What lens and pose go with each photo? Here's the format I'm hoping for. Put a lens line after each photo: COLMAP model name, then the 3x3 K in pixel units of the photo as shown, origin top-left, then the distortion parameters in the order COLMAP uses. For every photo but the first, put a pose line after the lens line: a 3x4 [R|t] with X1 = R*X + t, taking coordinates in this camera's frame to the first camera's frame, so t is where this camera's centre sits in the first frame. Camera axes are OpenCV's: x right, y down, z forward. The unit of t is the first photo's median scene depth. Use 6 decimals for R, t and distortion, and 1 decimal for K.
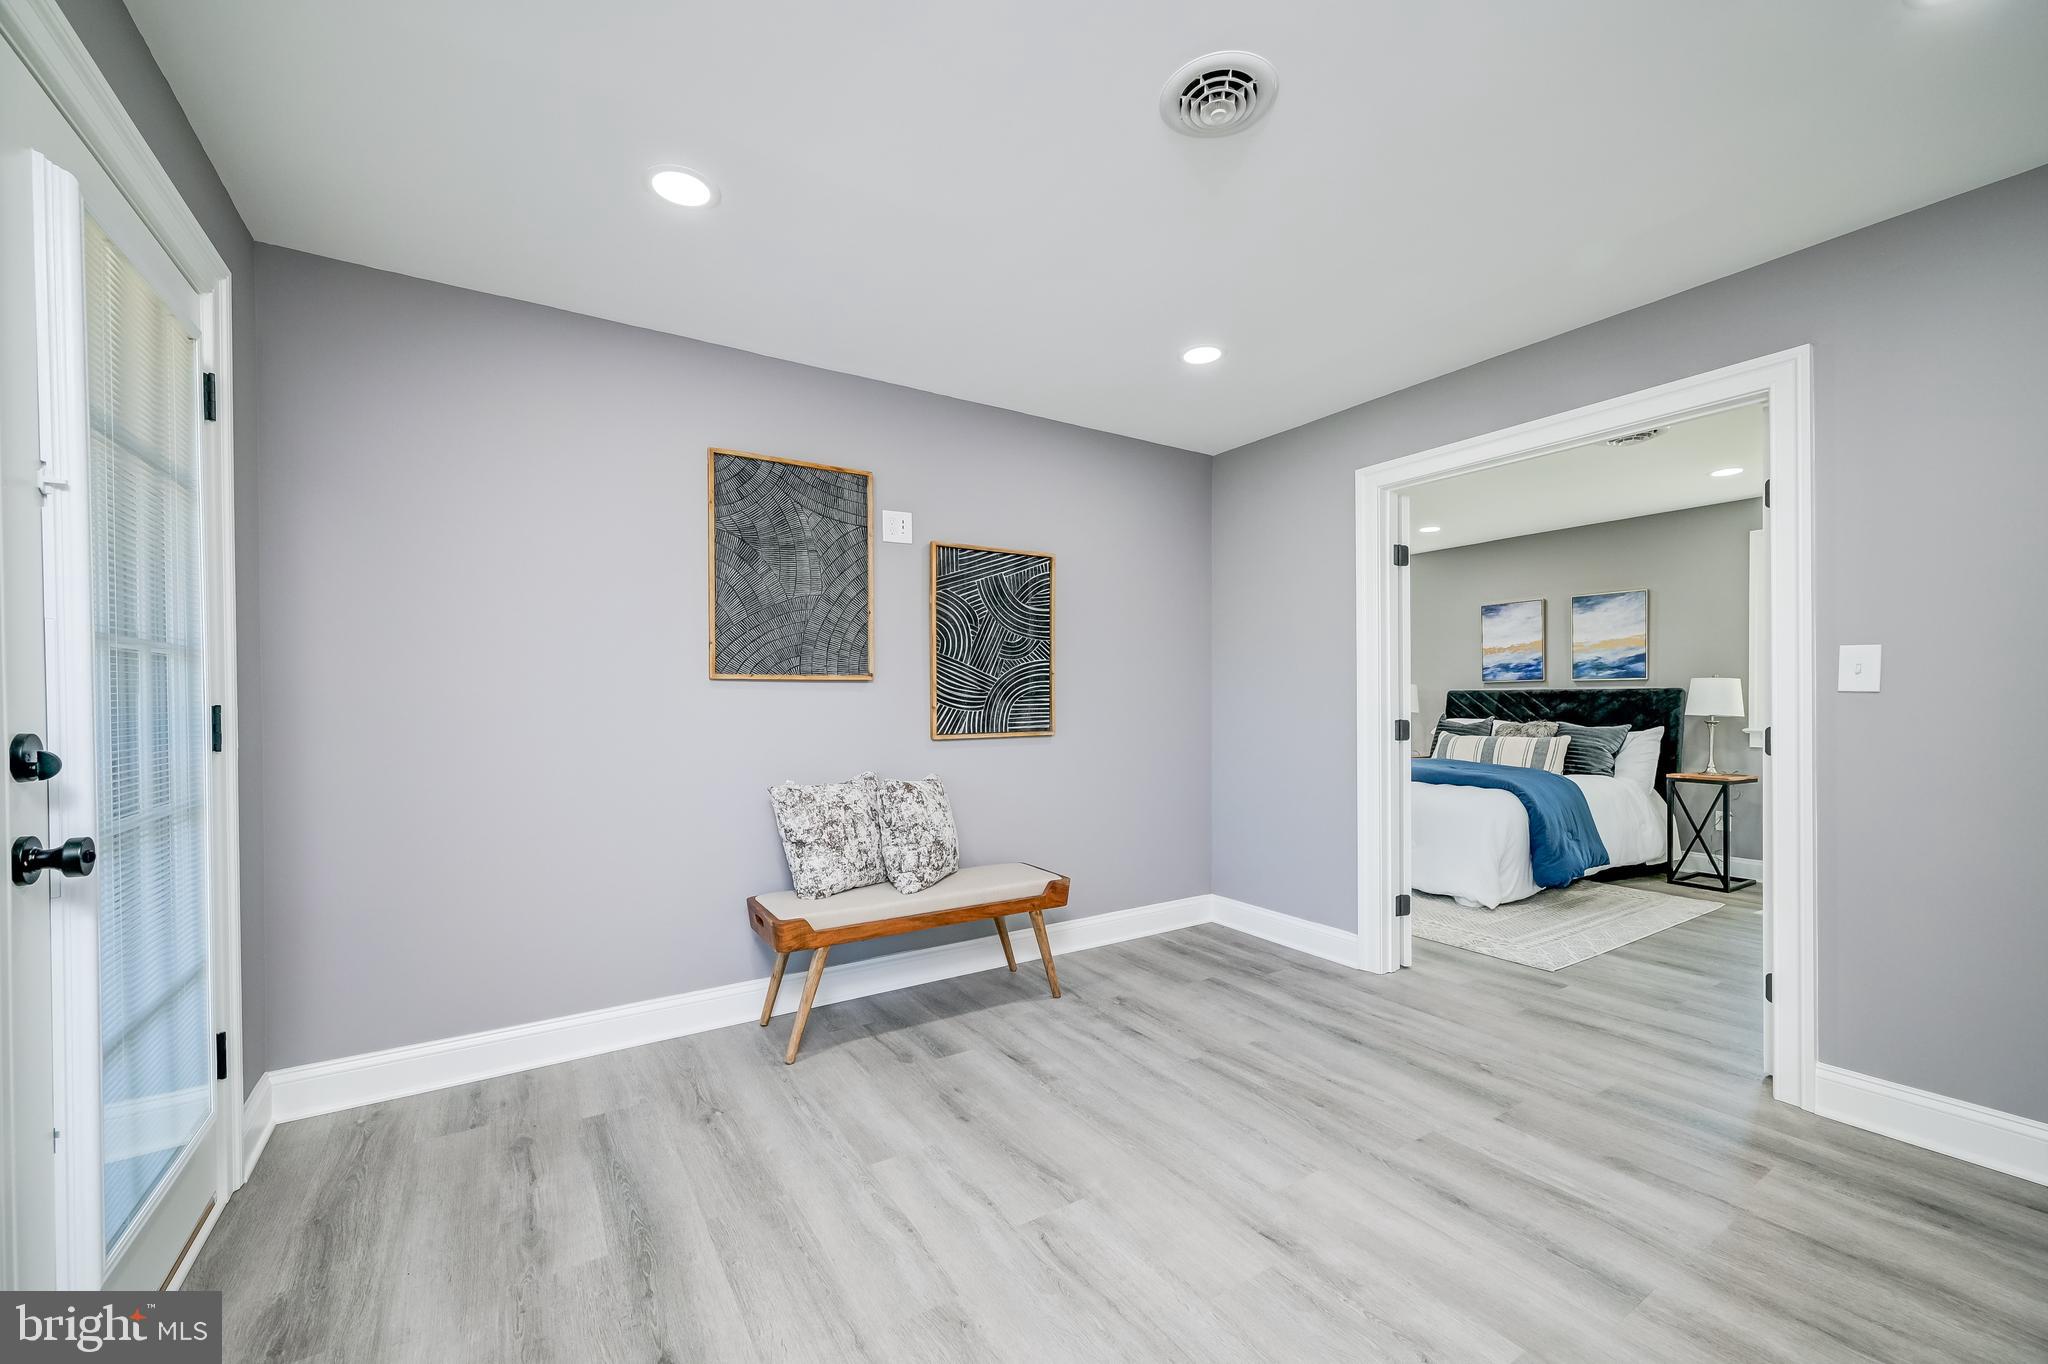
lens RADIAL K [[811.5, 0, 1022.0], [0, 811.5, 699.6], [0, 0, 1]] dist [0.000528, 0.000265]
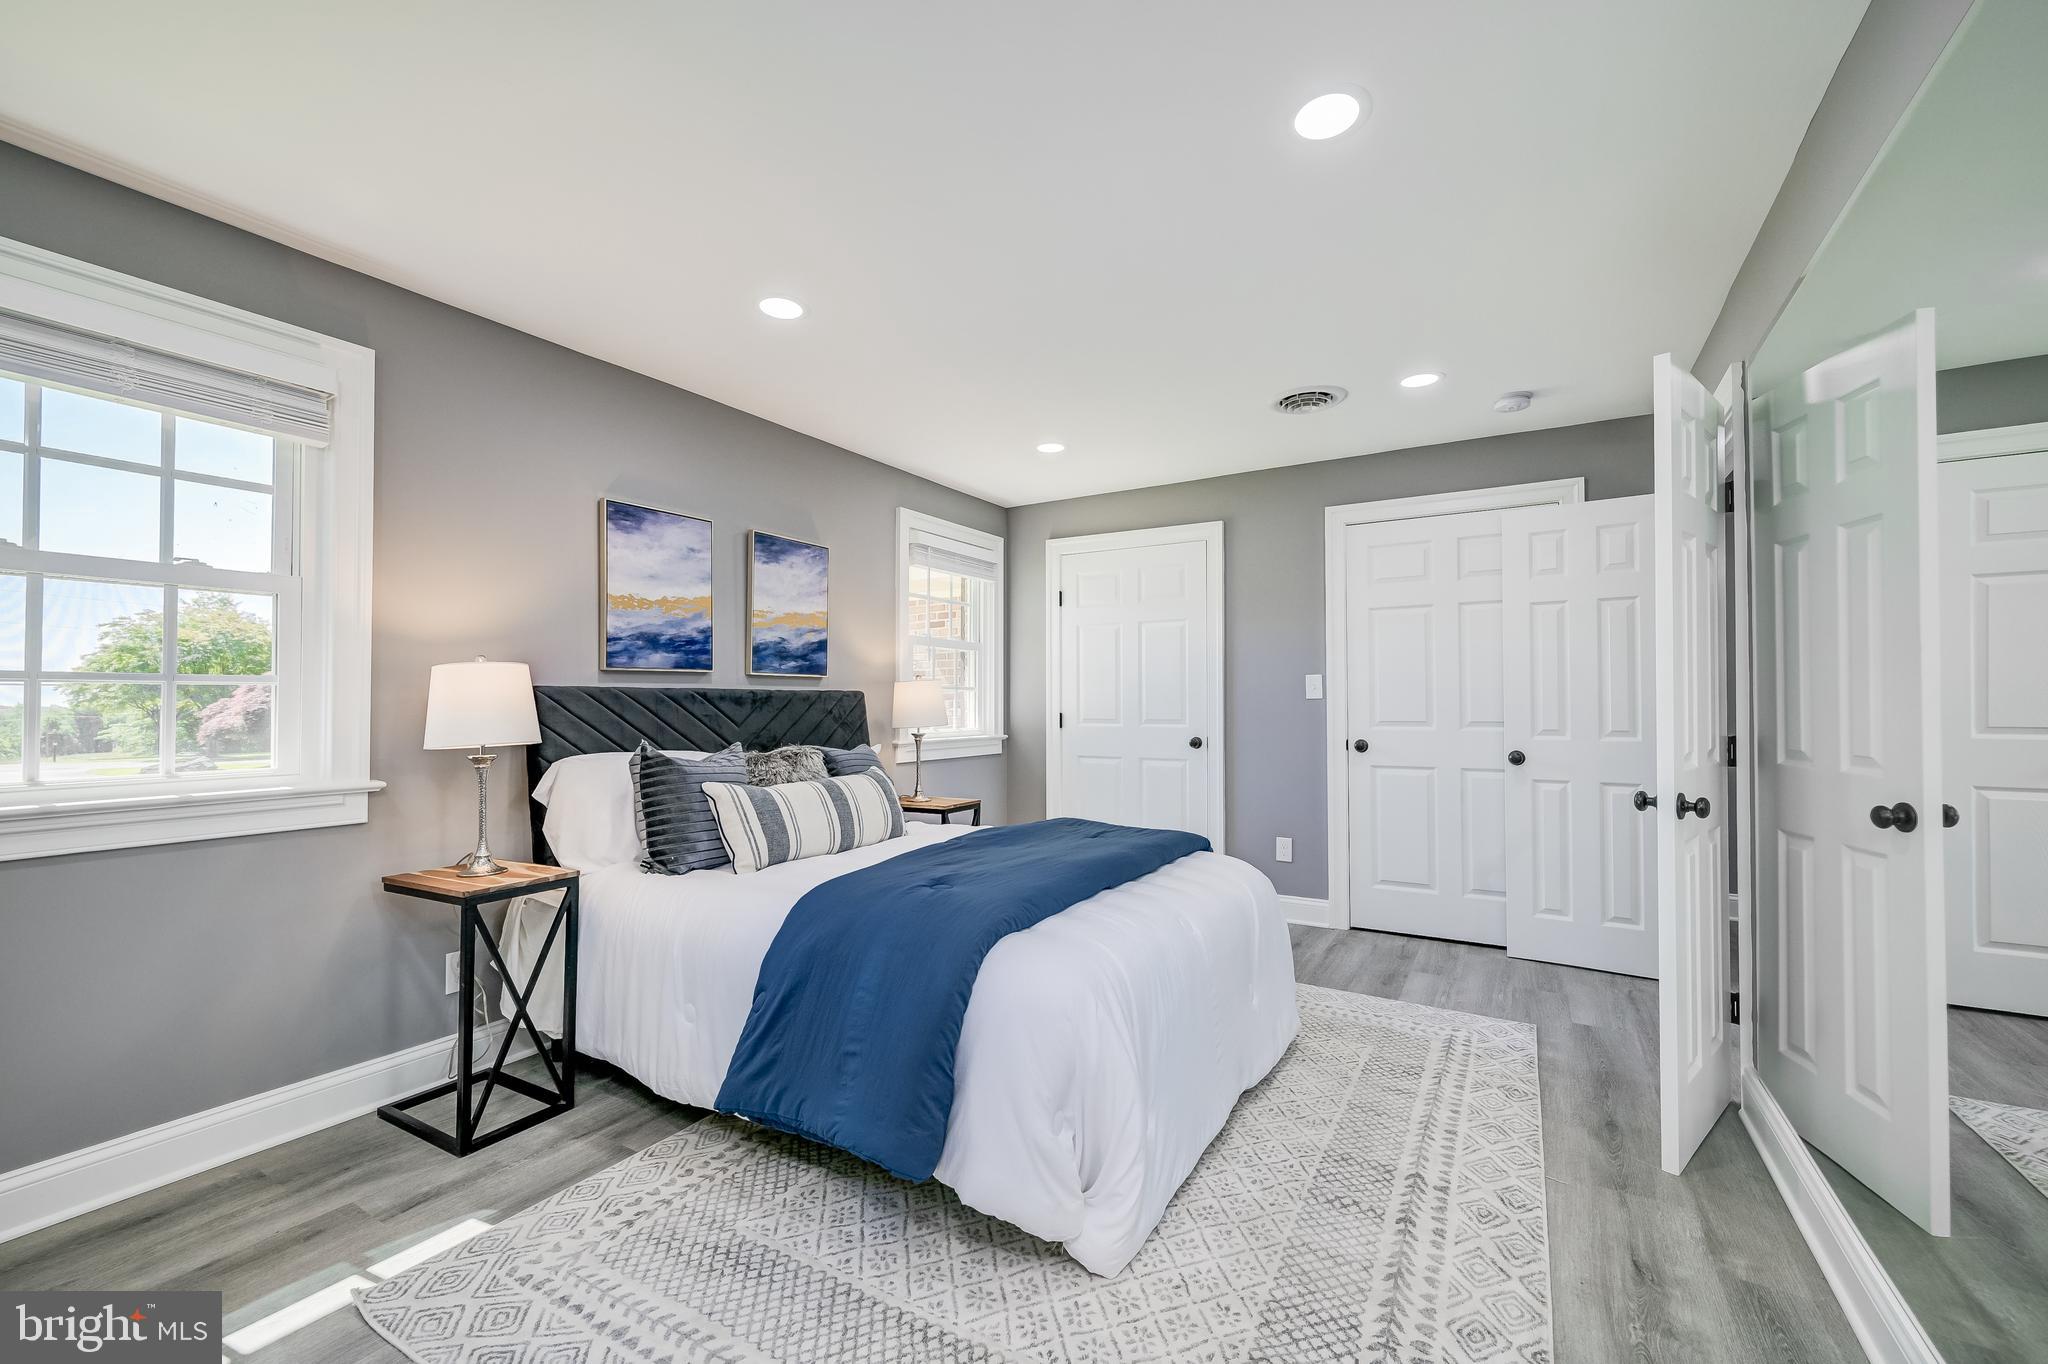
lens RADIAL K [[849.6, 0, 1014.0], [0, 849.6, 686.0], [0, 0, 1]] dist [0.003240, 0.000189]
pose [[-0.436748, 0.016786, 0.899427, 0.042702], [-0.003026, 0.999793, -0.020129, -0.003126], [-0.899579, -0.011513, -0.436607, 1.063633]]
